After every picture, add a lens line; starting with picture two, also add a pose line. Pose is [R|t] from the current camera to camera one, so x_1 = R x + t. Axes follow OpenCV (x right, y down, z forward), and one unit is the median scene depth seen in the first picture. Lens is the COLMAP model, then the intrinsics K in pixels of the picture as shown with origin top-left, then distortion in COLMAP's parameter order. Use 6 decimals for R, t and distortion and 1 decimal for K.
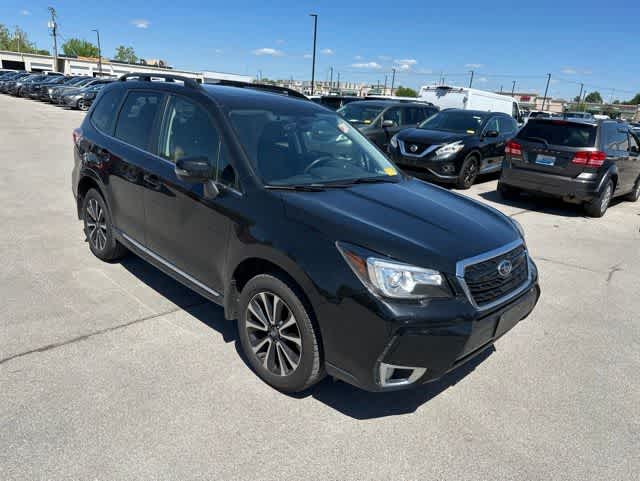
lens RADIAL K [[445.7, 0, 315.2], [0, 445.7, 246.6], [0, 0, 1]] dist [0.057670, -0.057138]
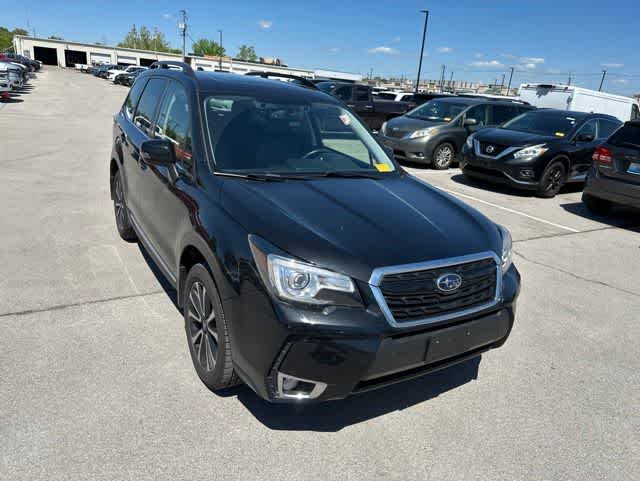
lens RADIAL K [[450.8, 0, 320.0], [0, 450.8, 240.5], [0, 0, 1]] dist [0.023242, -0.024398]
pose [[0.973543, 0.086627, -0.211448, 0.117484], [-0.088934, 0.996037, -0.001403, -0.002888], [0.210488, 0.020171, 0.977388, 0.034857]]
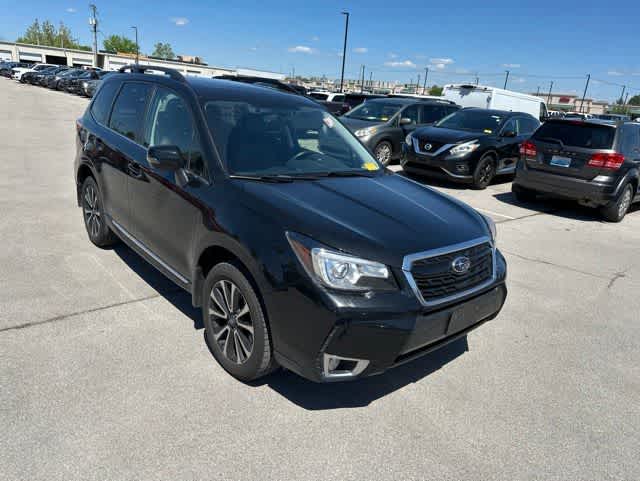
lens RADIAL K [[447.1, 0, 317.3], [0, 447.1, 242.0], [0, 0, 1]] dist [0.051533, -0.056413]
pose [[0.997622, 0.034730, -0.059527, 0.053734], [-0.035076, 0.999373, -0.004780, 0.004572], [0.059324, 0.006857, 0.998215, -0.001428]]
